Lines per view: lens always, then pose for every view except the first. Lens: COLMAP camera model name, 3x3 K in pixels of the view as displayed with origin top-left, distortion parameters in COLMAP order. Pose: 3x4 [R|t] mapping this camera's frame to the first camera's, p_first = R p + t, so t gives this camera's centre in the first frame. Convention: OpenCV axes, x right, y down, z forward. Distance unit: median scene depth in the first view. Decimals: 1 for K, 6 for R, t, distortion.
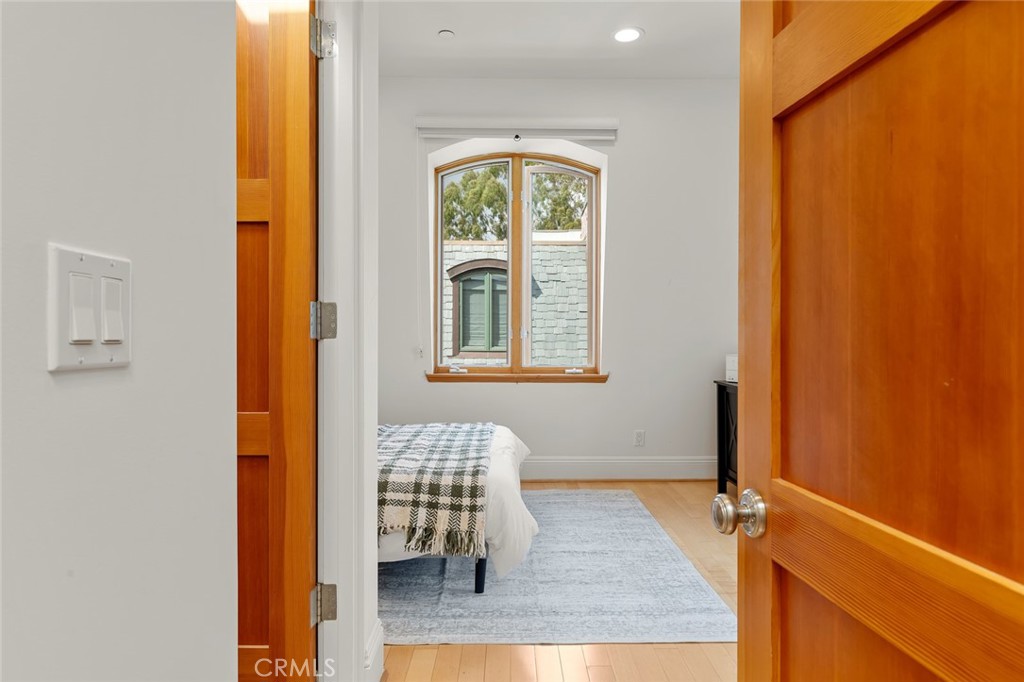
lens RADIAL K [[634.3, 0, 511.3], [0, 634.3, 335.0], [0, 0, 1]] dist [-0.002872, -0.000328]
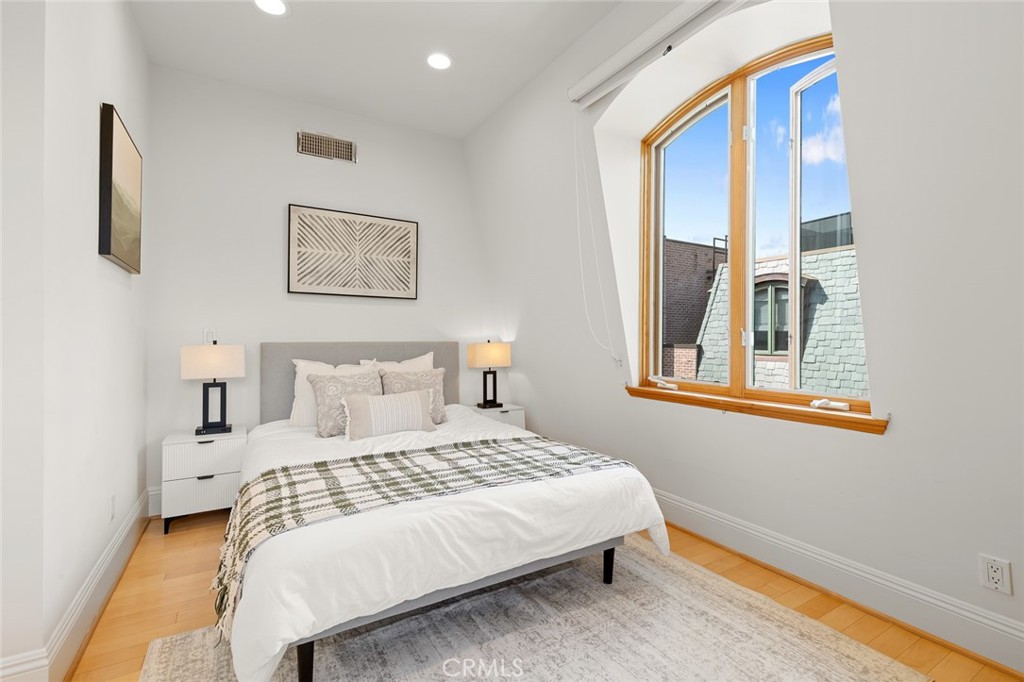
lens RADIAL K [[459.0, 0, 513.5], [0, 459.0, 336.0], [0, 0, 1]] dist [0.006771, -0.002099]
pose [[0.504980, -0.006448, -0.863107, 0.342300], [-0.002361, 0.999958, -0.008852, -0.000168], [0.863128, 0.006507, 0.504943, 0.597547]]
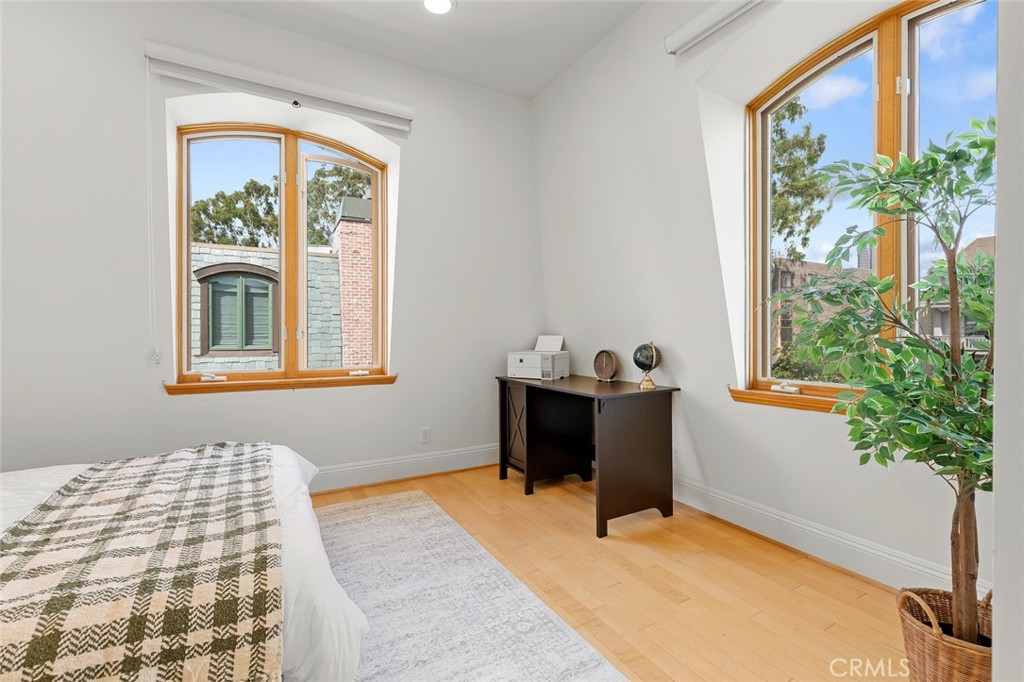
lens RADIAL K [[459.0, 0, 515.6], [0, 459.0, 335.9], [0, 0, 1]] dist [0.006771, -0.002099]
pose [[0.872644, -0.003738, 0.488342, -0.035716], [0.001905, 0.999989, 0.004250, -0.001478], [-0.488353, -0.002779, 0.872642, 0.308014]]
